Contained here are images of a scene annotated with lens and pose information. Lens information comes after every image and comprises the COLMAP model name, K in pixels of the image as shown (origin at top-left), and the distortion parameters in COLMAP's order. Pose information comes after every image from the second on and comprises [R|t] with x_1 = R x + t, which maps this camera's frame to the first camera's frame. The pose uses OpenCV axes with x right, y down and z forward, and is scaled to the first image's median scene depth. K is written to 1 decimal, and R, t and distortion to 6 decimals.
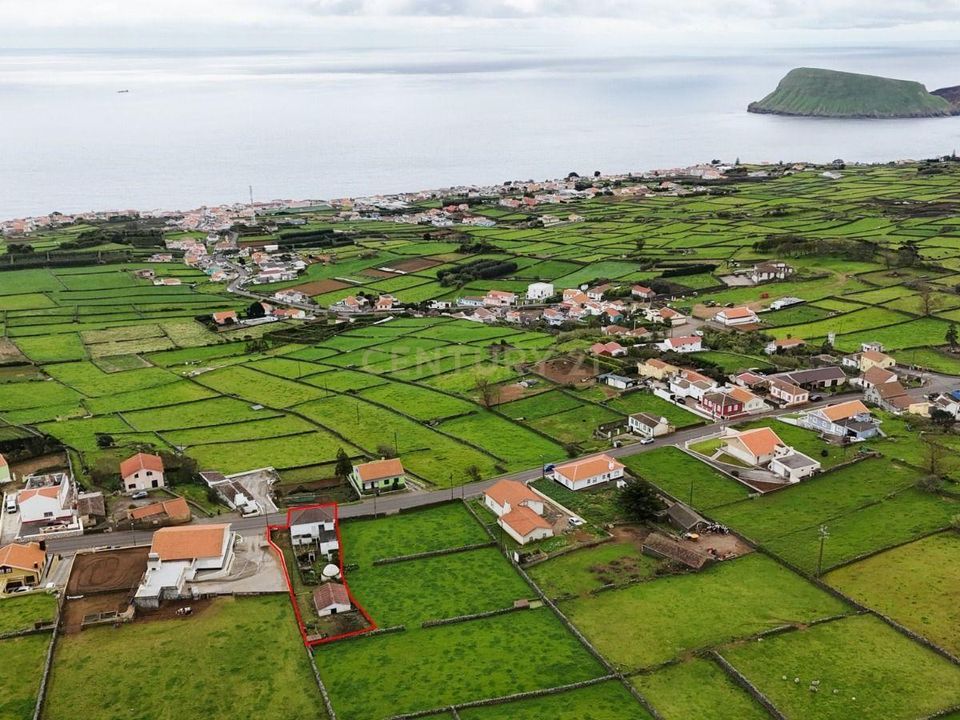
lens RADIAL K [[934.2, 0, 480.0], [0, 934.2, 360.0], [0, 0, 1]] dist [0.129457, -0.272475]
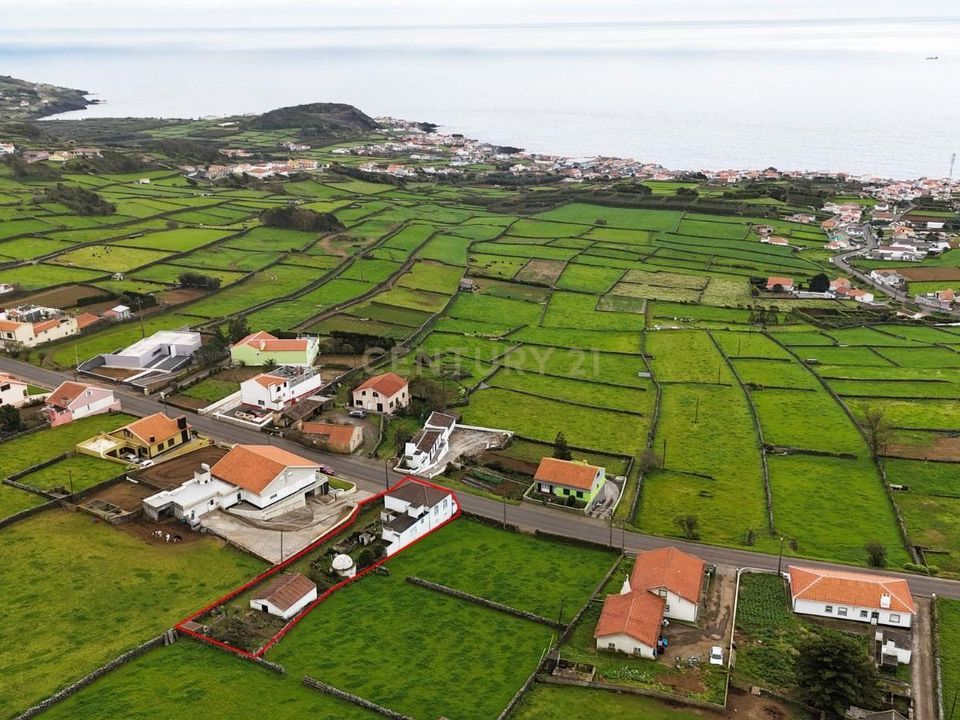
lens RADIAL K [[934.2, 0, 480.0], [0, 934.2, 360.0], [0, 0, 1]] dist [0.129457, -0.272475]
pose [[0.704965, 0.242945, -0.666334, 0.260696], [-0.223432, 0.967738, 0.116451, -0.032879], [0.673128, 0.066786, 0.736504, 0.336561]]
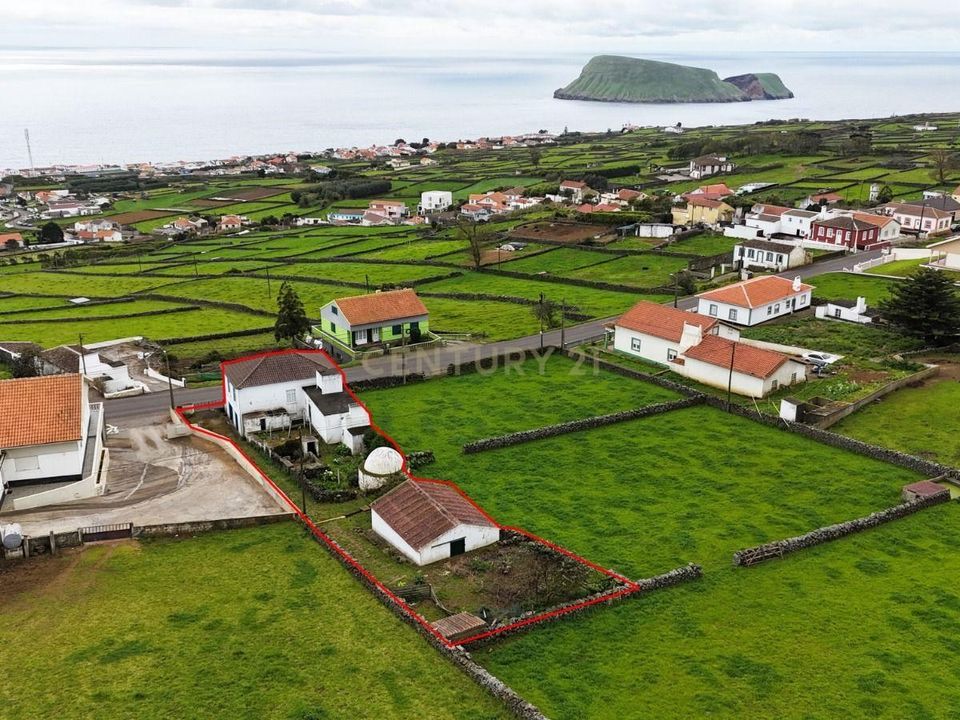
lens RADIAL K [[934.2, 0, 480.0], [0, 934.2, 360.0], [0, 0, 1]] dist [0.129457, -0.272475]
pose [[0.977636, -0.050809, 0.204075, -0.131255], [0.052006, 0.998647, -0.000500, 0.122904], [-0.203774, 0.011102, 0.978955, 0.411066]]
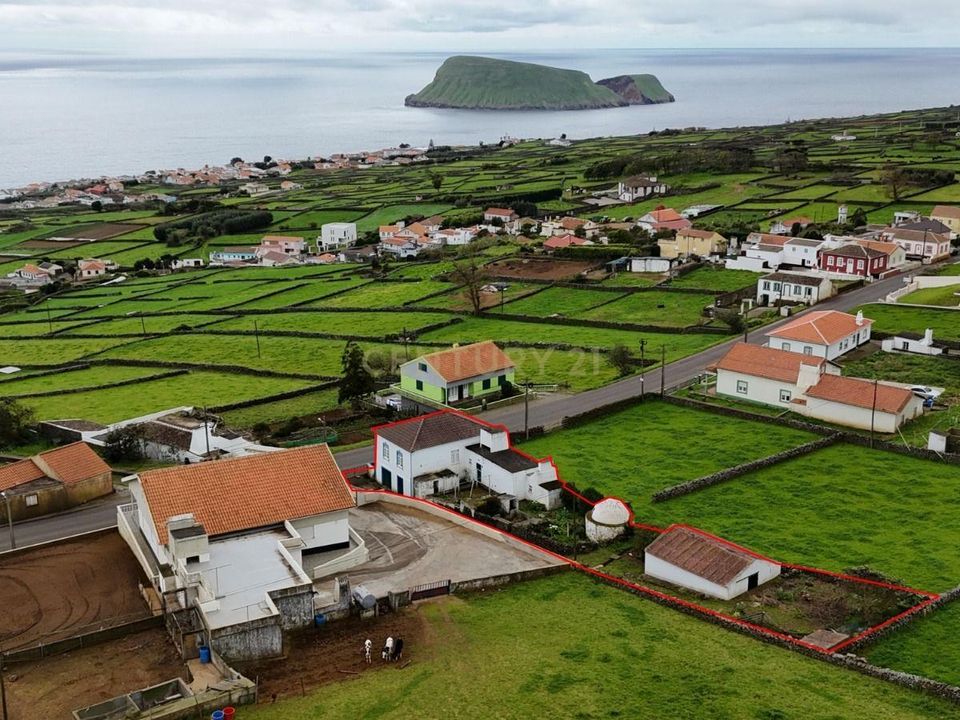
lens RADIAL K [[1113.2, 0, 480.0], [0, 1113.2, 360.0], [0, 0, 1]] dist [0.172511, -0.489838]
pose [[0.935432, -0.087372, 0.342539, -0.245871], [0.105908, 0.993733, -0.035750, 0.113759], [-0.337269, 0.069719, 0.938823, 0.380227]]
